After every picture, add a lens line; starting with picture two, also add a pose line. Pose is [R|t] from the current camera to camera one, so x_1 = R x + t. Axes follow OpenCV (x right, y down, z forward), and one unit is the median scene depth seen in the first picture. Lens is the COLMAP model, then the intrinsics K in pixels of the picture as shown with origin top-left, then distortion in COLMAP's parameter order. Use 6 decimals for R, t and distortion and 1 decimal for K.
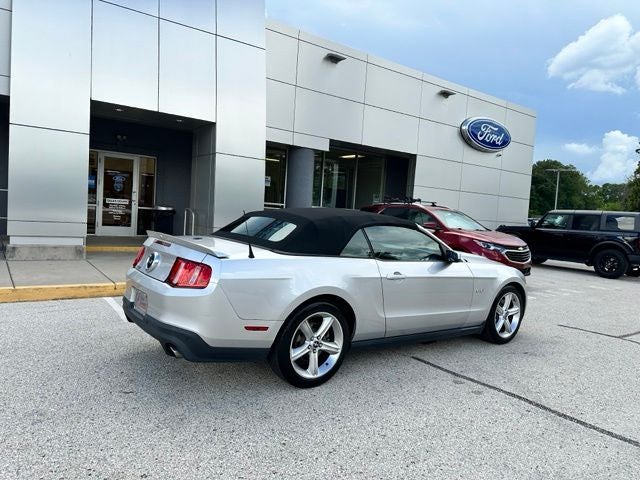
lens RADIAL K [[453.5, 0, 317.4], [0, 453.5, 241.0], [0, 0, 1]] dist [0.030942, -0.044528]
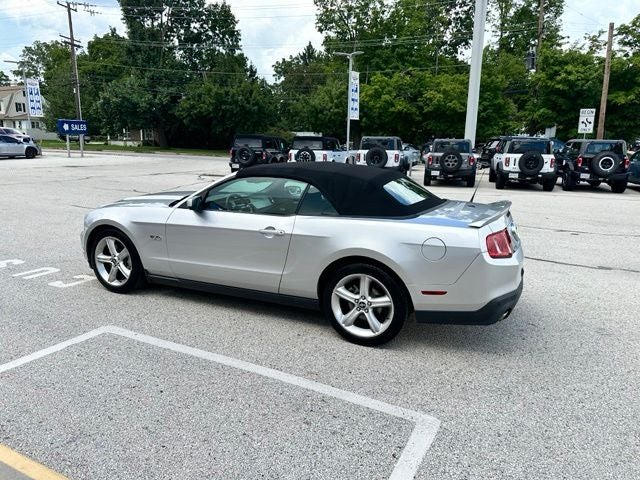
lens RADIAL K [[453.5, 0, 314.2], [0, 453.5, 244.5], [0, 0, 1]] dist [0.030942, -0.044528]
pose [[-0.458527, -0.262701, 0.848965, -0.730423], [0.006817, 0.954242, 0.298959, -0.171252], [-0.888654, 0.142868, -0.435755, 1.297956]]
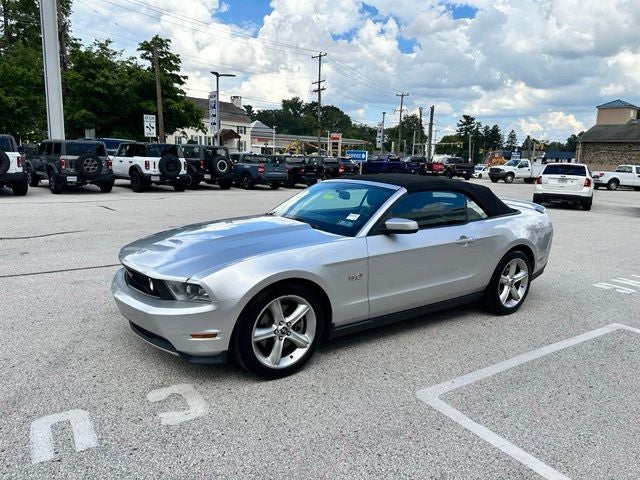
lens RADIAL K [[453.5, 0, 321.2], [0, 453.5, 238.9], [0, 0, 1]] dist [0.030942, -0.044528]
pose [[-0.994557, -0.101764, 0.022379, 0.158835], [-0.093512, 0.966489, 0.239070, -0.142081], [-0.045957, 0.235676, -0.970744, 1.820137]]
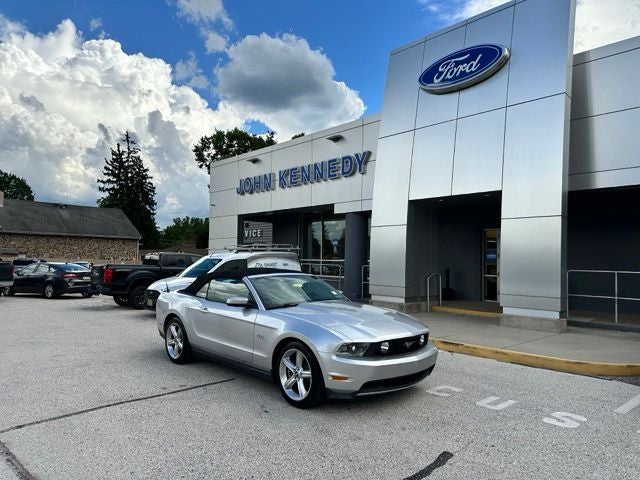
lens RADIAL K [[453.5, 0, 316.1], [0, 453.5, 236.6], [0, 0, 1]] dist [0.030942, -0.044528]
pose [[0.114332, -0.116184, -0.986625, 1.360351], [-0.068288, 0.989870, -0.124479, -0.004049], [0.991093, 0.081606, 0.105240, 0.913282]]
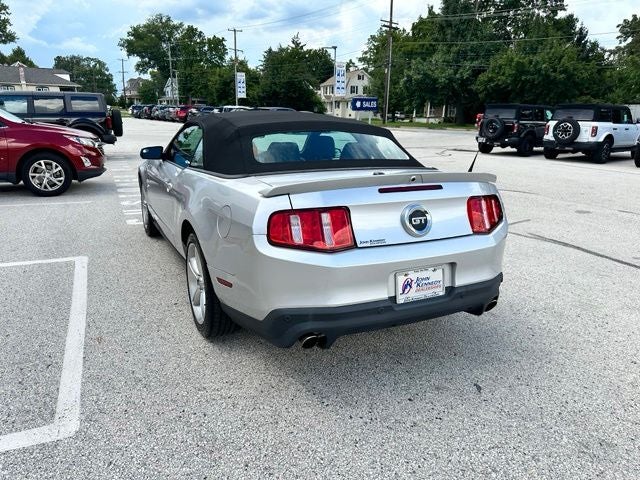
lens RADIAL K [[453.5, 0, 315.9], [0, 453.5, 244.1], [0, 0, 1]] dist [0.030942, -0.044528]
pose [[0.185103, -0.323284, 0.928022, -0.678927], [0.057361, 0.946285, 0.318205, -0.091310], [-0.981044, -0.005669, 0.193704, 0.698989]]
